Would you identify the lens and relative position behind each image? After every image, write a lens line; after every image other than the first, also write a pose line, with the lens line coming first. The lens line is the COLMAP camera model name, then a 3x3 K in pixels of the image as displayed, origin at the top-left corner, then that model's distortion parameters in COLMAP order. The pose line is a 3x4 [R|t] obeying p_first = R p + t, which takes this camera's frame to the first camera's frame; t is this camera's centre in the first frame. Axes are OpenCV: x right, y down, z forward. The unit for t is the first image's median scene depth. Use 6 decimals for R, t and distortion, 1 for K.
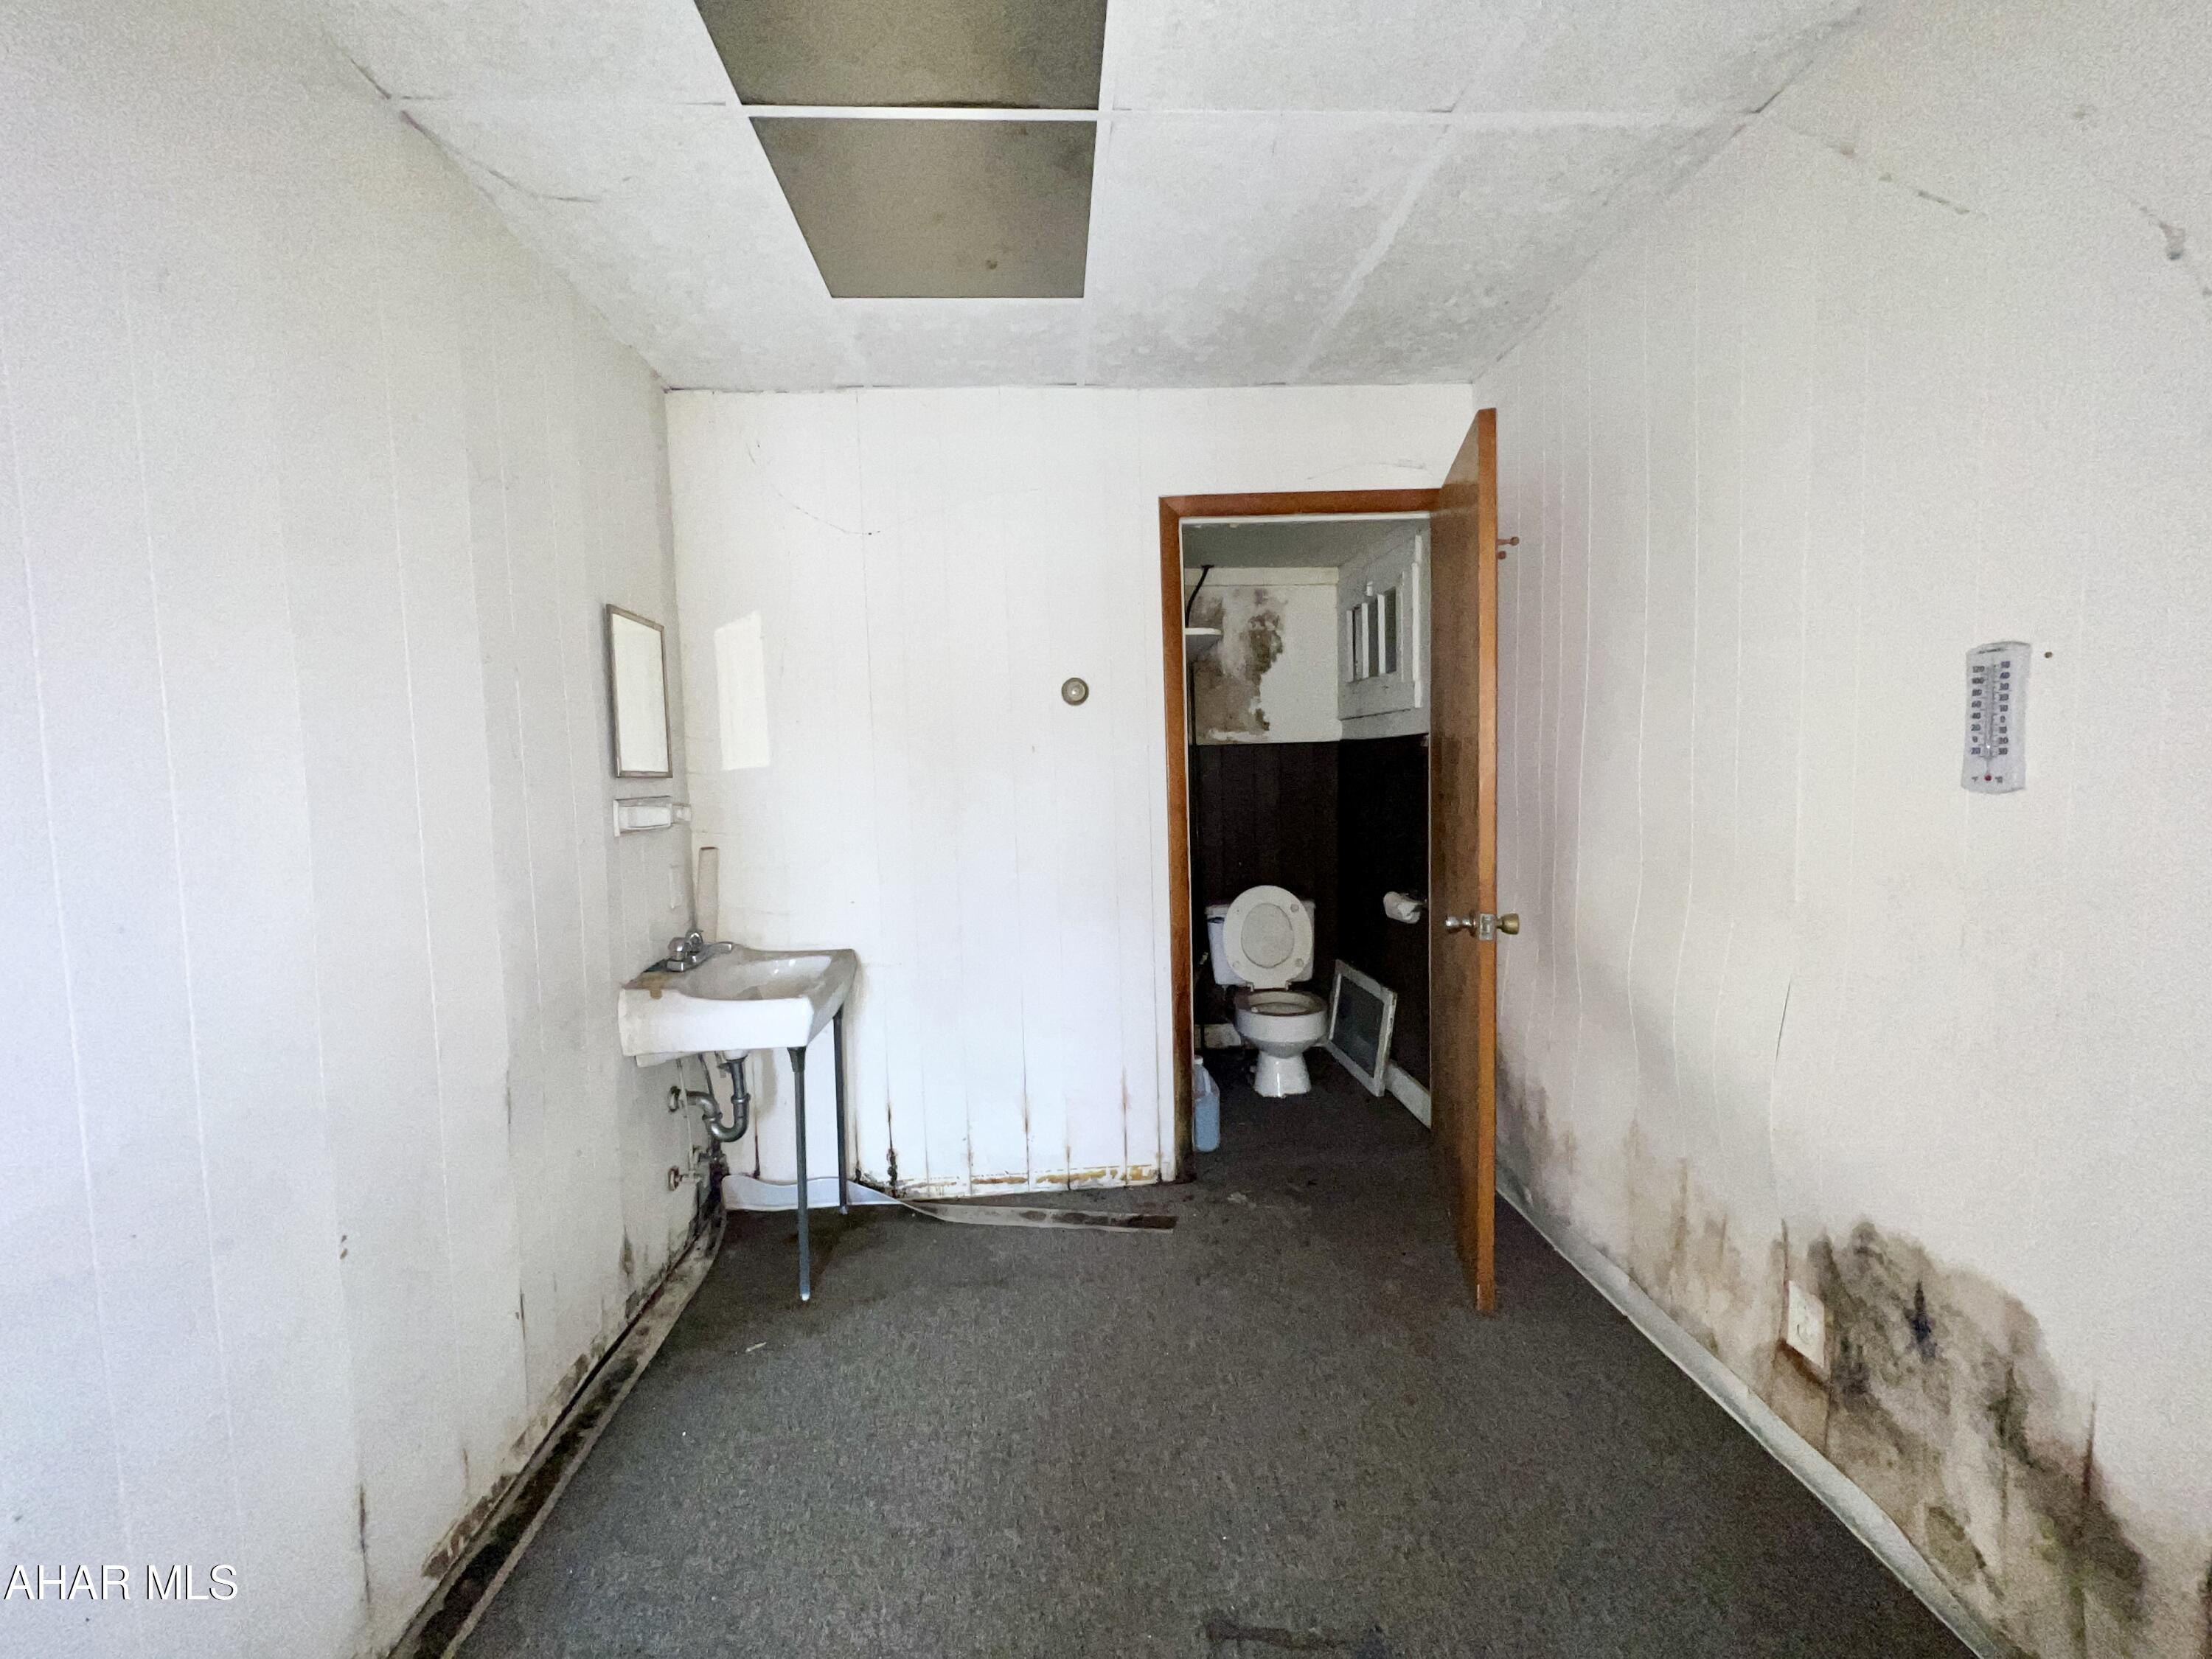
lens RADIAL K [[883.4, 0, 1083.6], [0, 883.4, 820.3], [0, 0, 1]] dist [0.000239, 0.000309]
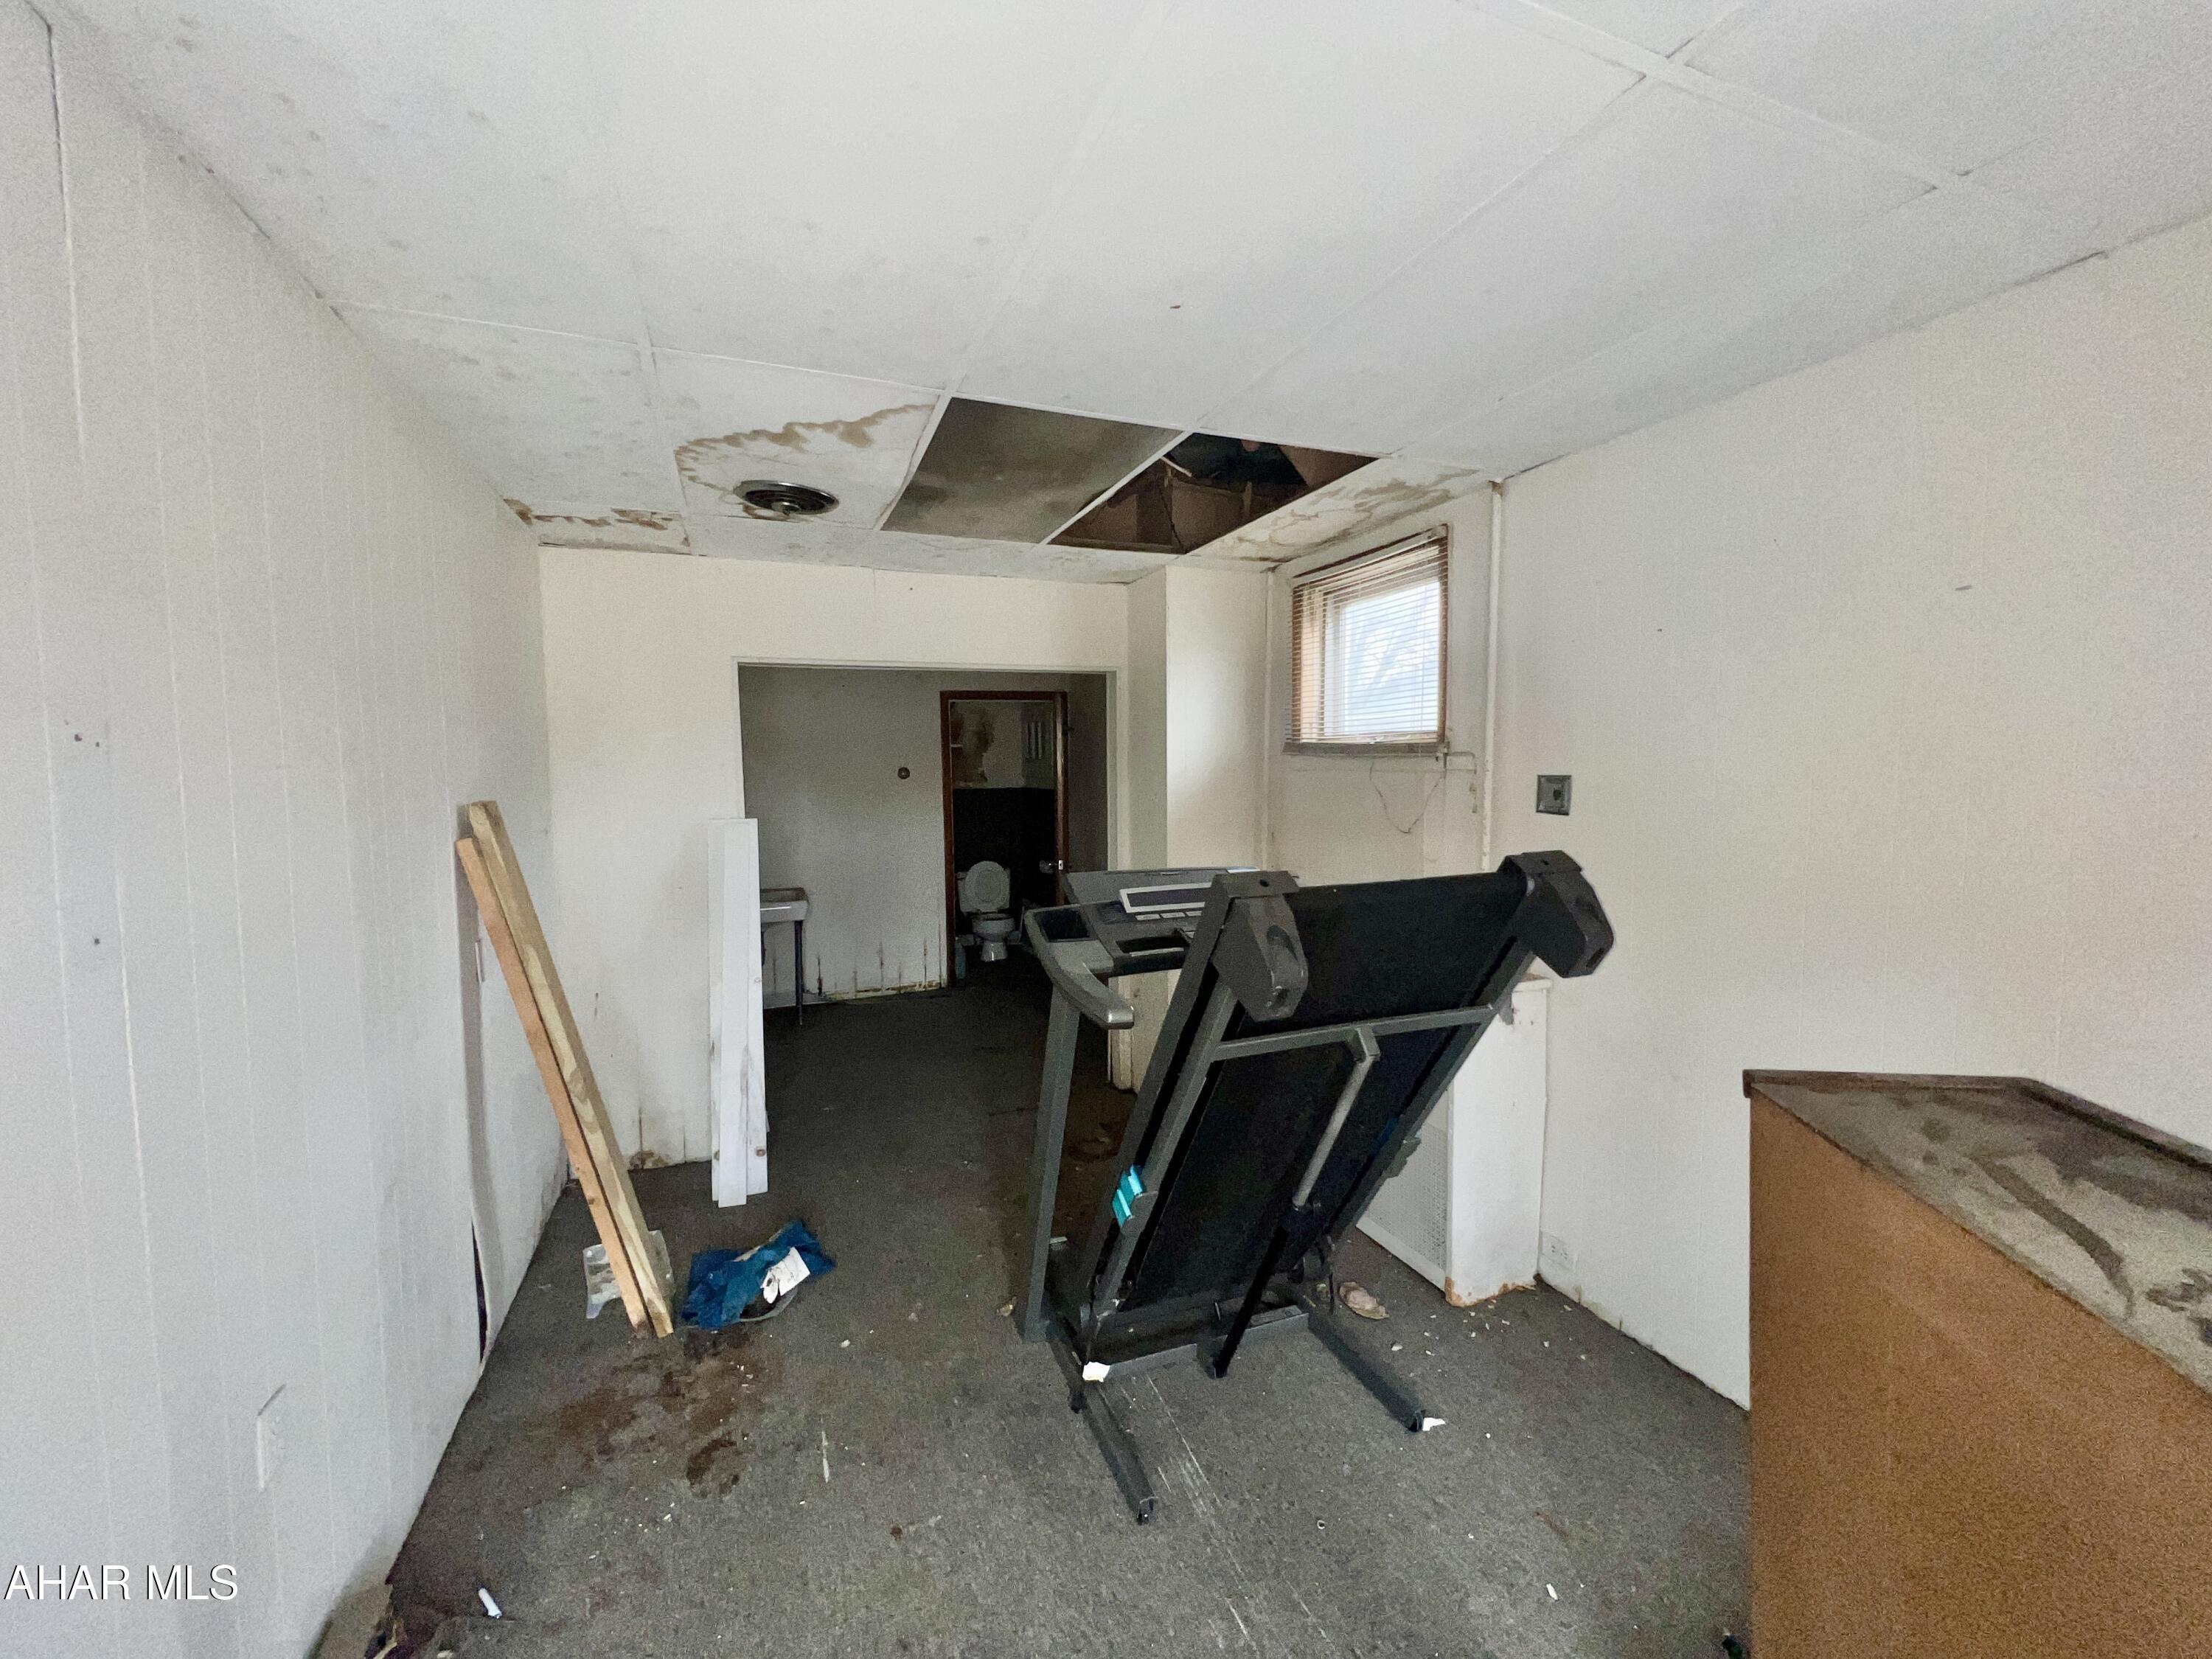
lens RADIAL K [[883.4, 0, 1092.5], [0, 883.4, 824.2], [0, 0, 1]] dist [0.000239, 0.000309]
pose [[0.949635, -0.006357, 0.313294, -0.205404], [0.007133, 0.999974, -0.001330, -0.004805], [-0.313277, 0.003498, 0.949655, -1.048189]]
